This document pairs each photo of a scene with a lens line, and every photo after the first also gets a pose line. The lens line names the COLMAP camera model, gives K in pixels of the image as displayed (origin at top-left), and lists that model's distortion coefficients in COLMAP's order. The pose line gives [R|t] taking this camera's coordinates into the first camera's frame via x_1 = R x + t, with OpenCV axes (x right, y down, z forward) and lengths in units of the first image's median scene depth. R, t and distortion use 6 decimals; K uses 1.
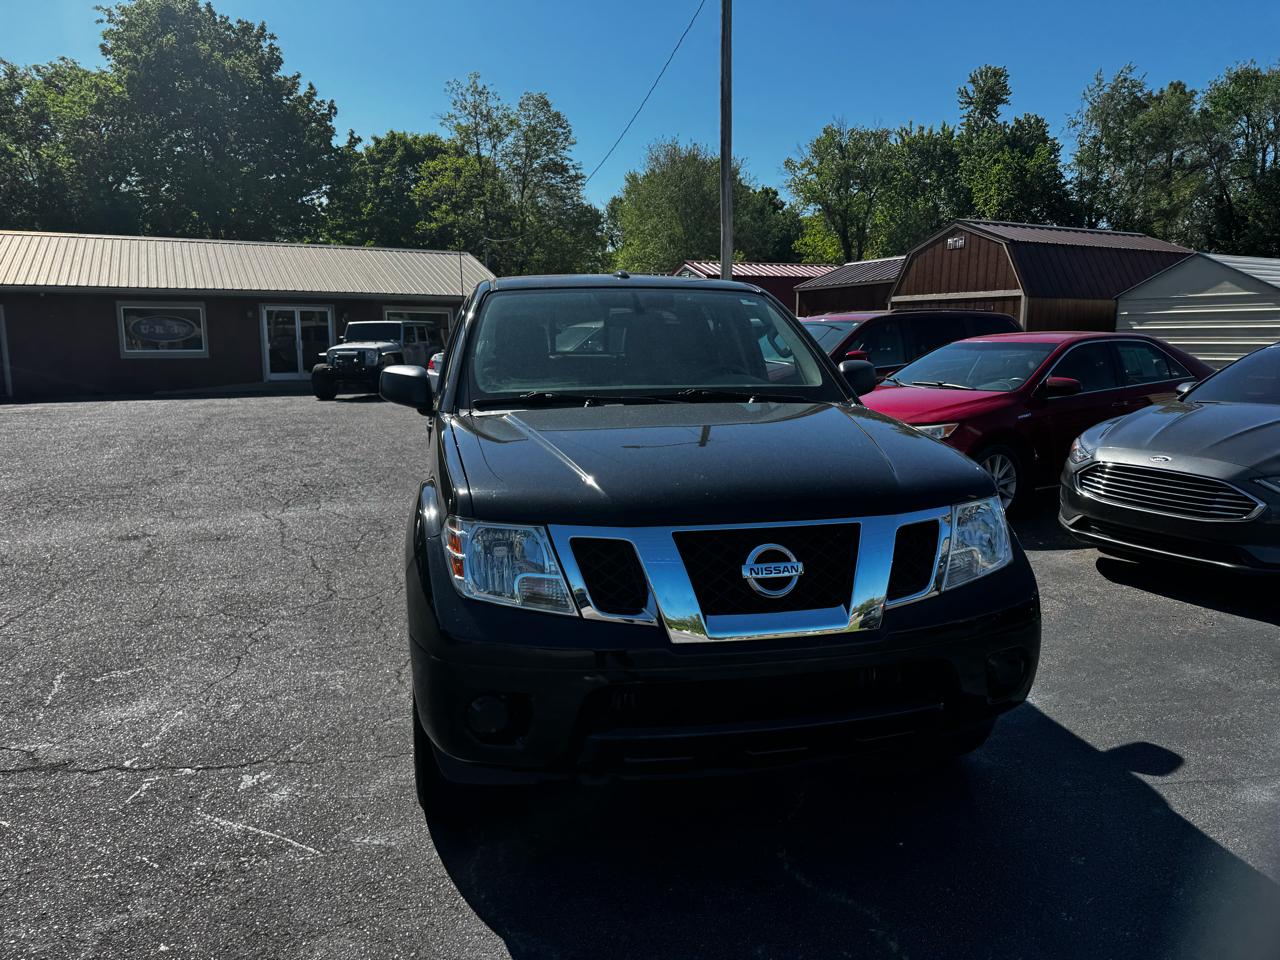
lens RADIAL K [[901.1, 0, 646.4], [0, 901.1, 481.1], [0, 0, 1]] dist [0.031143, -0.042811]
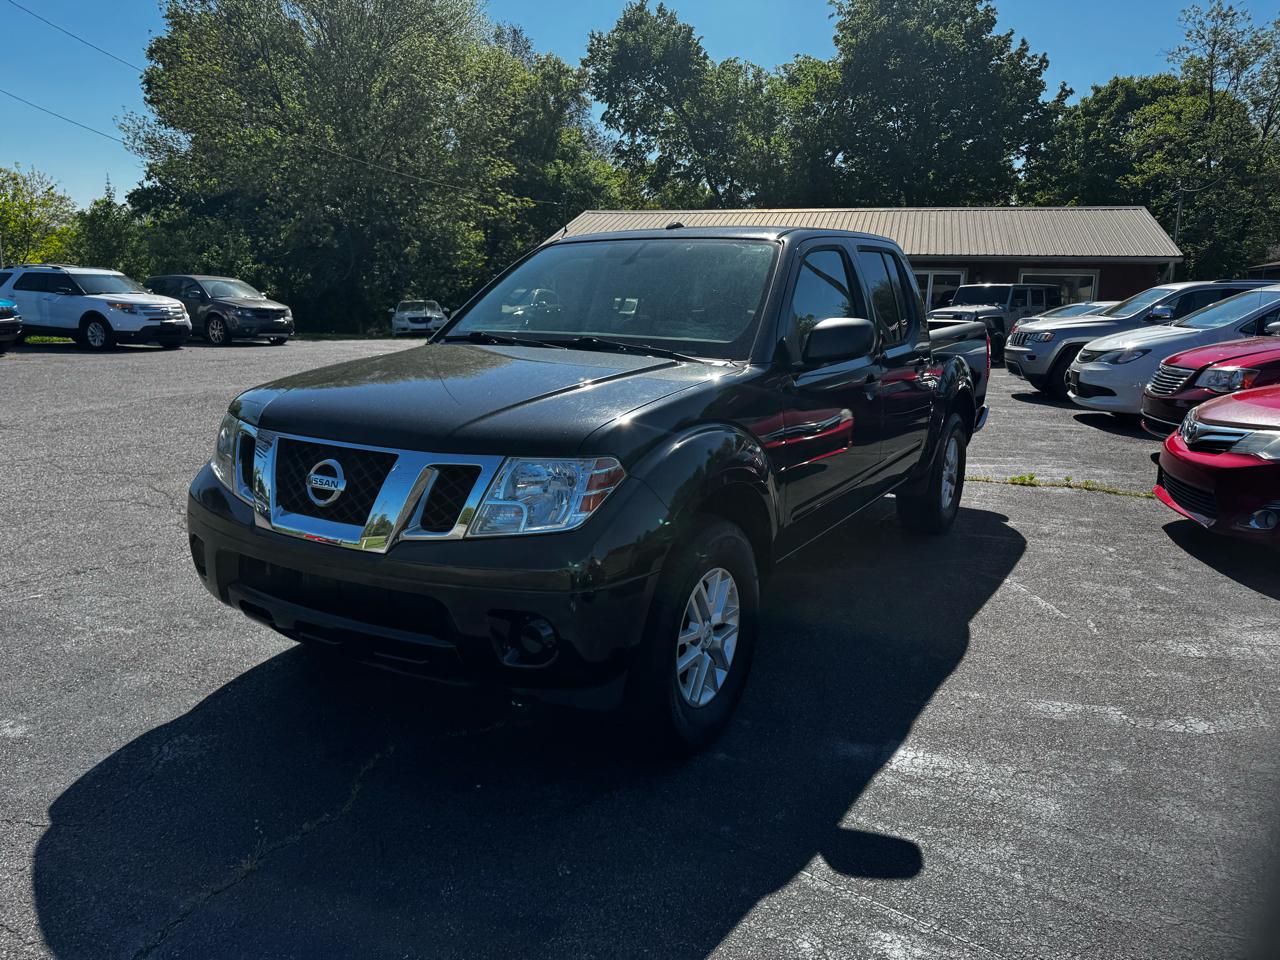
lens RADIAL K [[901.1, 0, 646.7], [0, 901.1, 482.4], [0, 0, 1]] dist [0.031143, -0.042811]
pose [[0.719504, 0.155243, -0.676915, 0.064770], [-0.130124, 0.987569, 0.088177, -0.002821], [0.682189, 0.024639, 0.730761, 0.024752]]
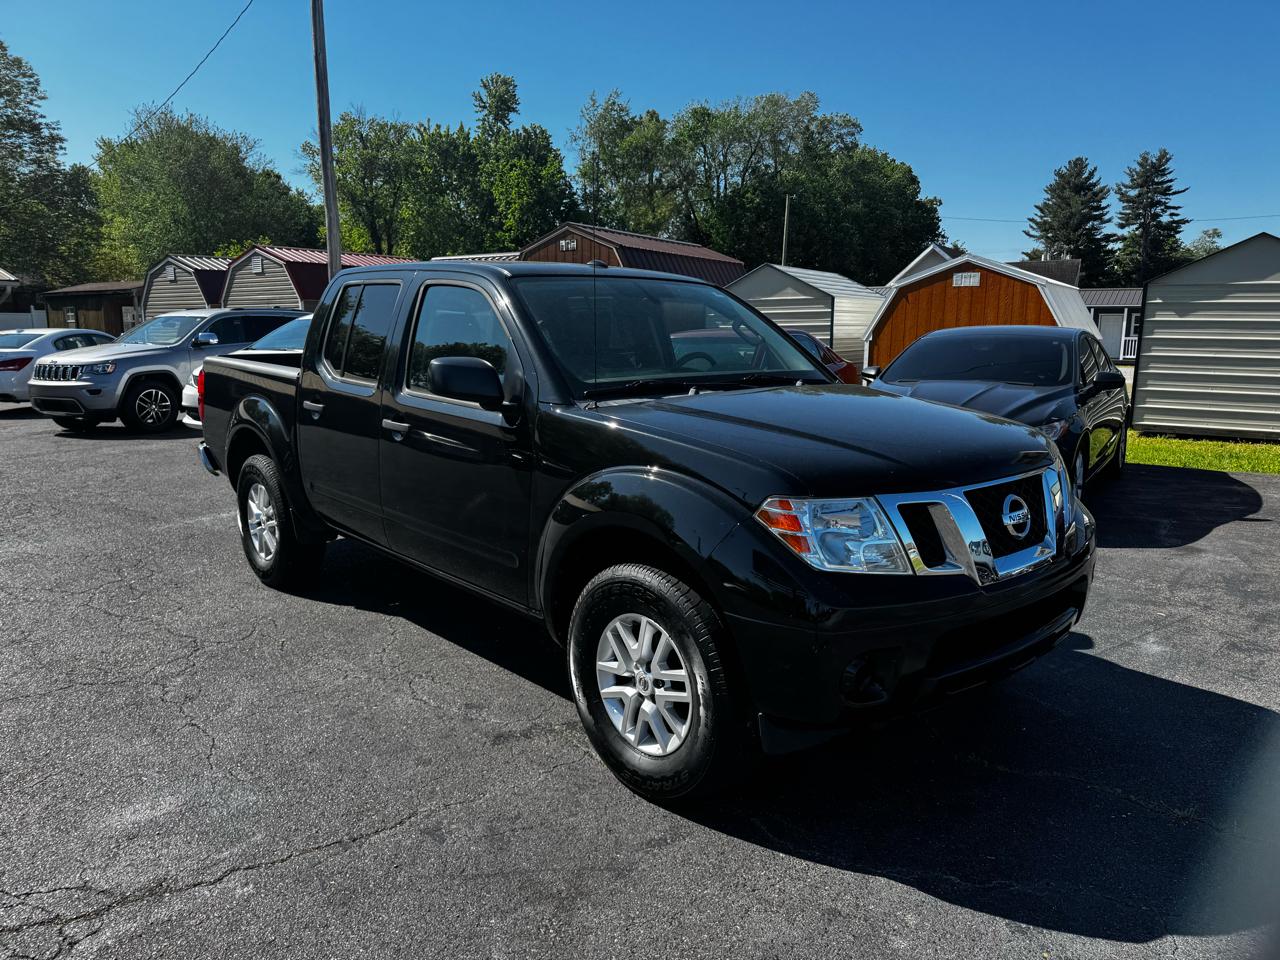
lens RADIAL K [[901.1, 0, 637.8], [0, 901.1, 499.3], [0, 0, 1]] dist [0.031143, -0.042811]
pose [[0.865069, -0.088455, 0.493792, -0.049287], [0.076825, 0.996080, 0.043843, -0.000906], [-0.495735, 0.000008, 0.868474, 0.010744]]
